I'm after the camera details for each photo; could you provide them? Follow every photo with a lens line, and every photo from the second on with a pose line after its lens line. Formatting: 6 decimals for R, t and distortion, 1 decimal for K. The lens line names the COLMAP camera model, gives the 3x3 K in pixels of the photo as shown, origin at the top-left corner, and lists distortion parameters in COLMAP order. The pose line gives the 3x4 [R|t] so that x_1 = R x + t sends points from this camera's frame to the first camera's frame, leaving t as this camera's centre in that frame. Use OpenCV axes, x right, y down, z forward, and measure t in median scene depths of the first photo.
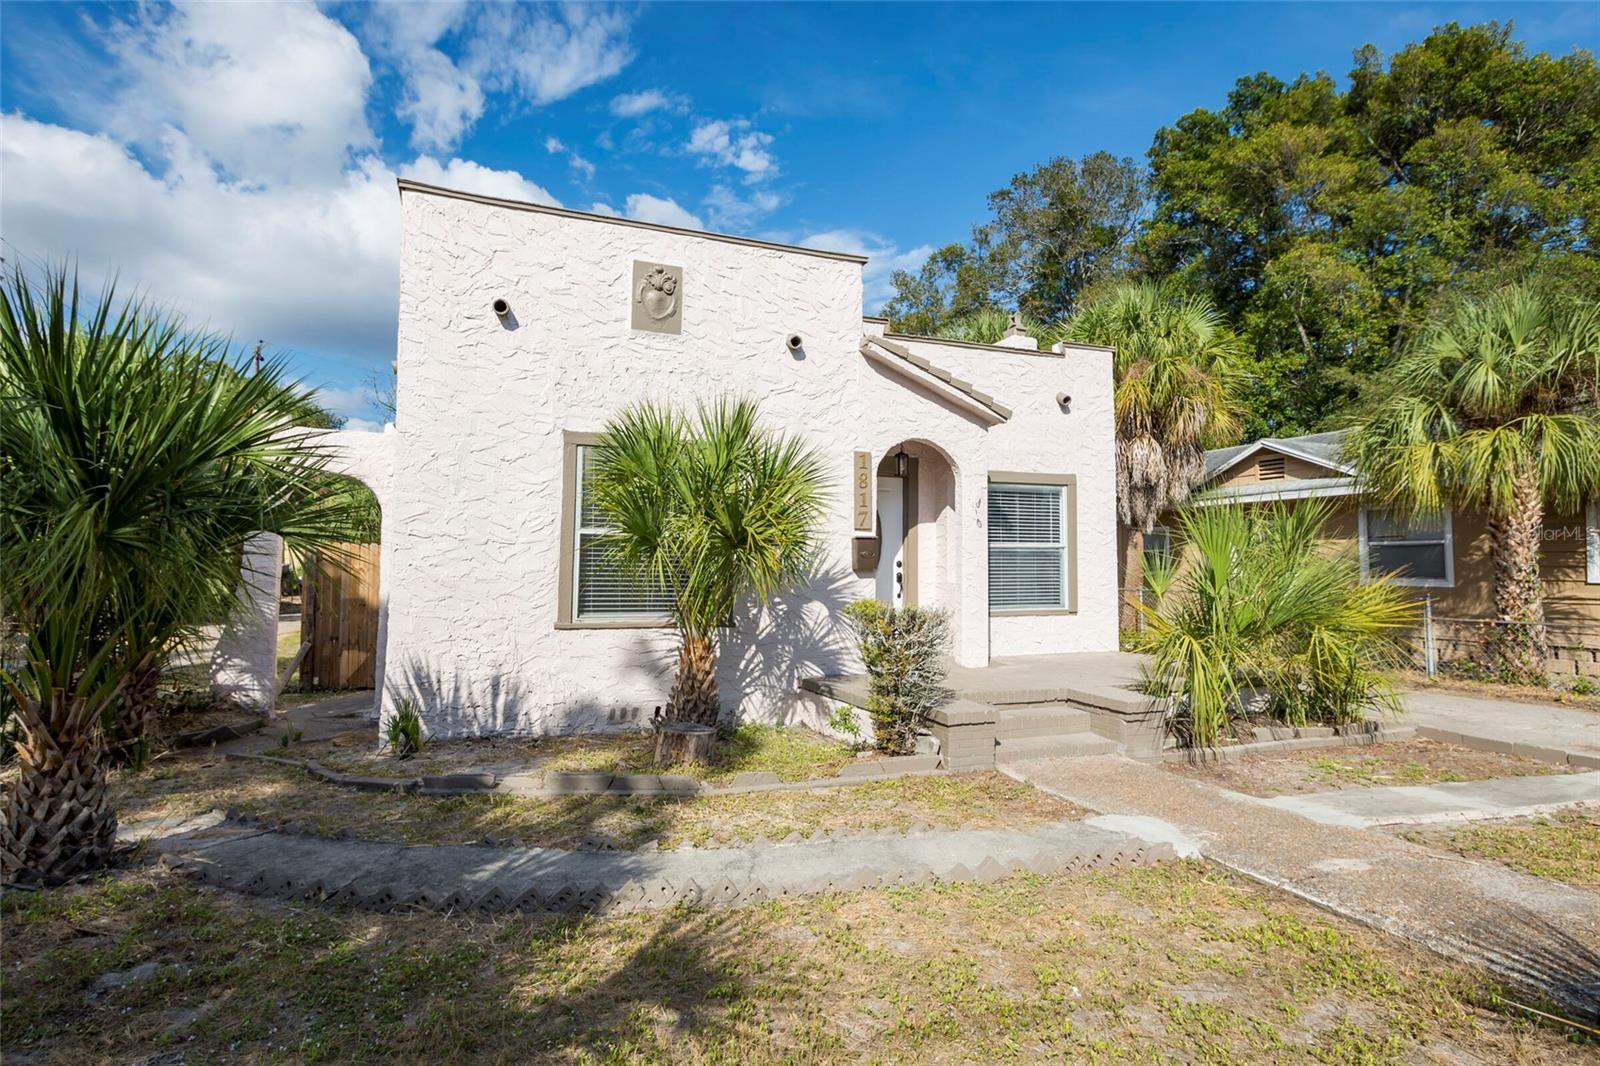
lens RADIAL K [[772.5, 0, 800.0], [0, 772.5, 533.0], [0, 0, 1]] dist [-0.012160, -0.000087]
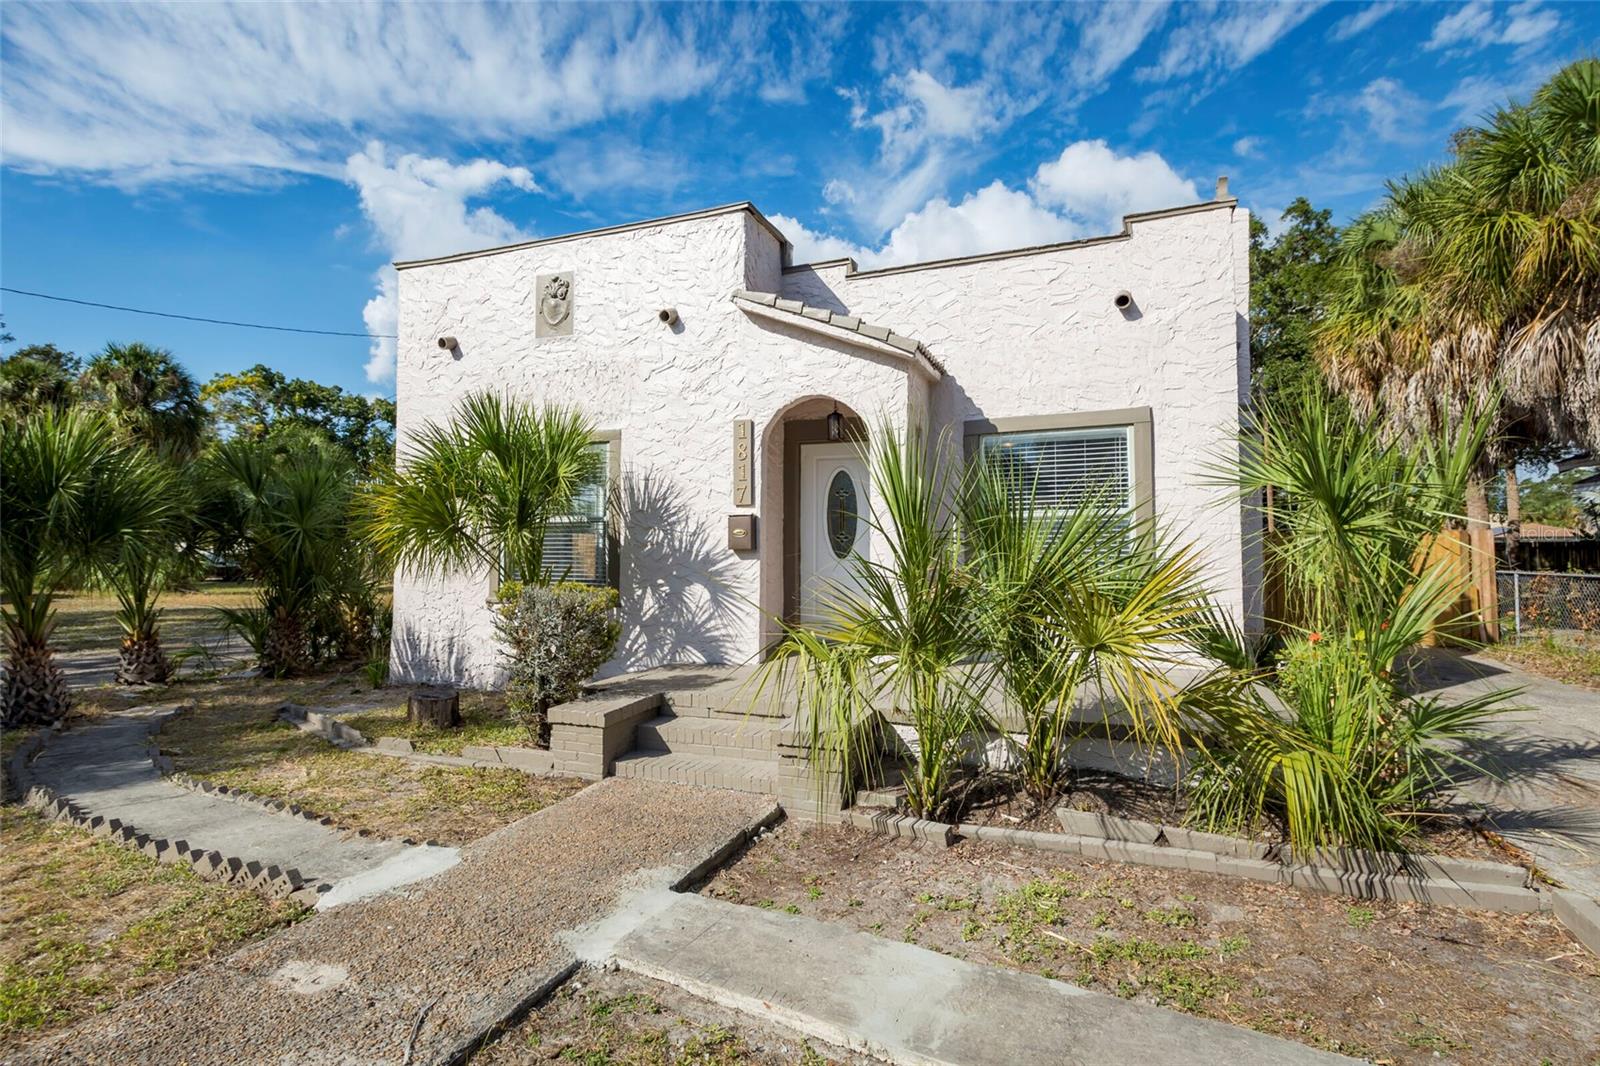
lens RADIAL K [[760.8, 0, 791.6], [0, 760.8, 527.6], [0, 0, 1]] dist [0.027585, -0.020566]
pose [[0.743681, -0.027651, -0.667962, 0.684002], [0.041864, 0.999110, 0.005251, 0.017713], [0.667222, -0.031869, 0.744177, 0.354350]]
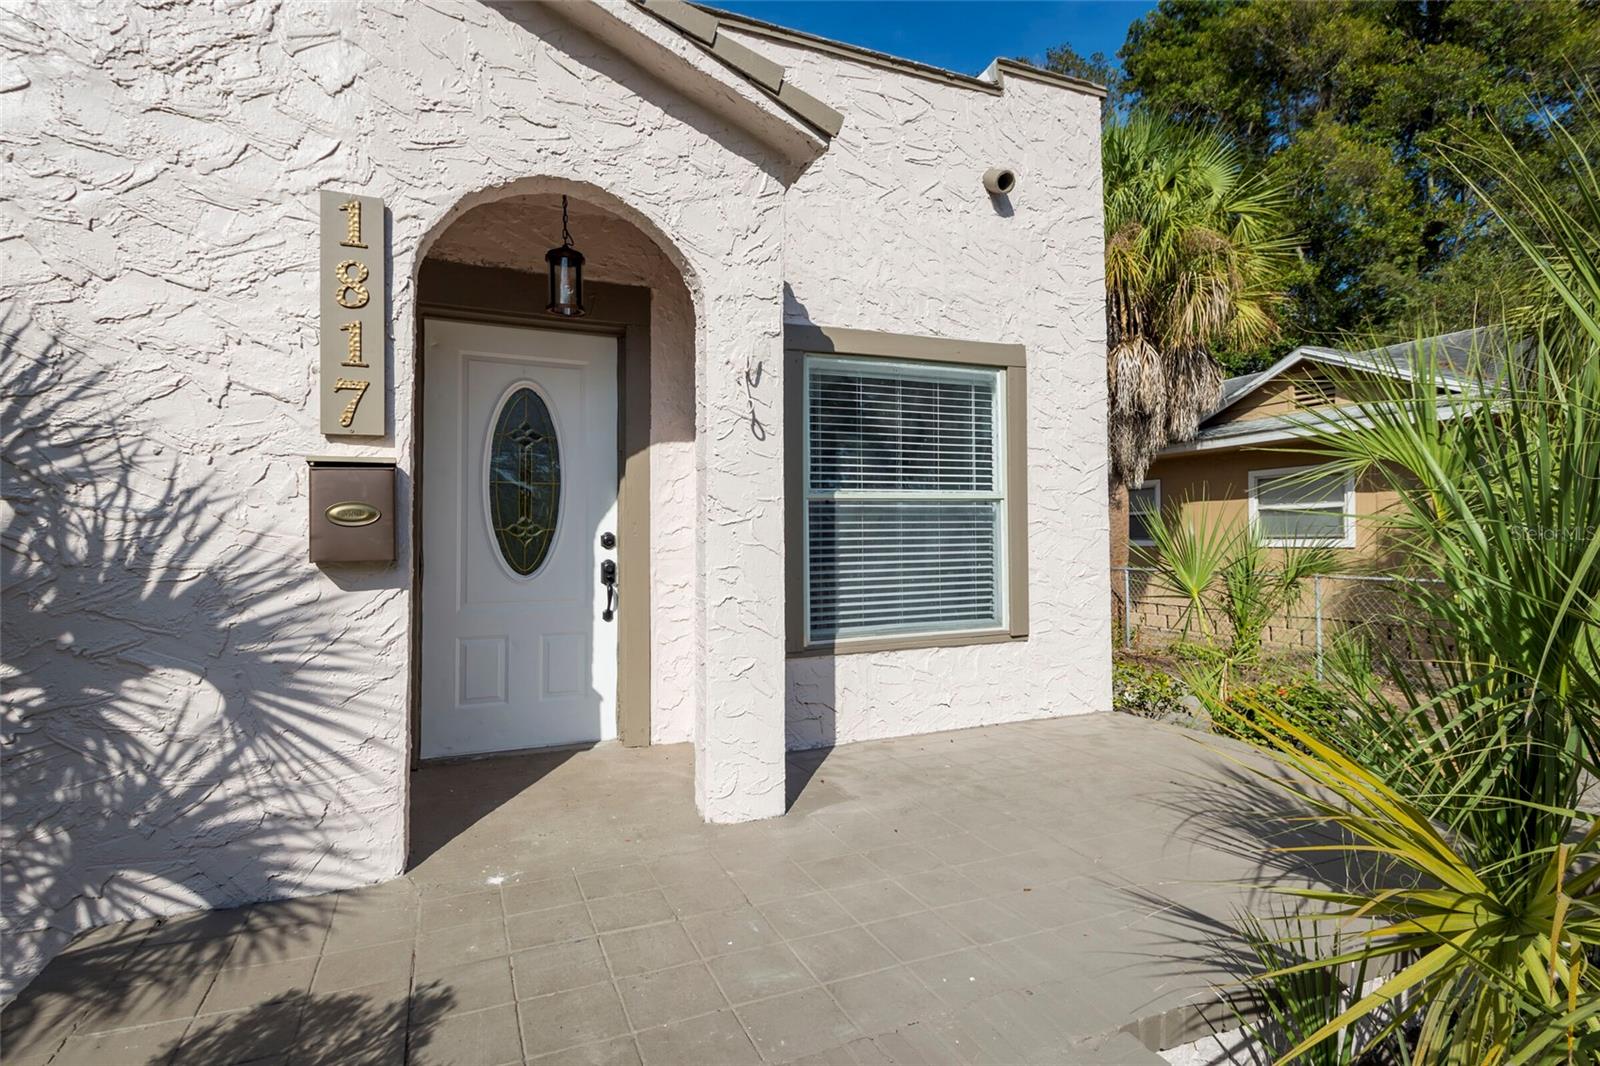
lens RADIAL K [[799.0, 0, 793.7], [0, 799.0, 528.7], [0, 0, 1]] dist [0.001925, -0.000659]
pose [[0.998909, -0.014595, 0.044370, 0.235736], [0.013221, 0.999428, 0.031124, 0.023967], [-0.044799, -0.030504, 0.998530, 0.627076]]
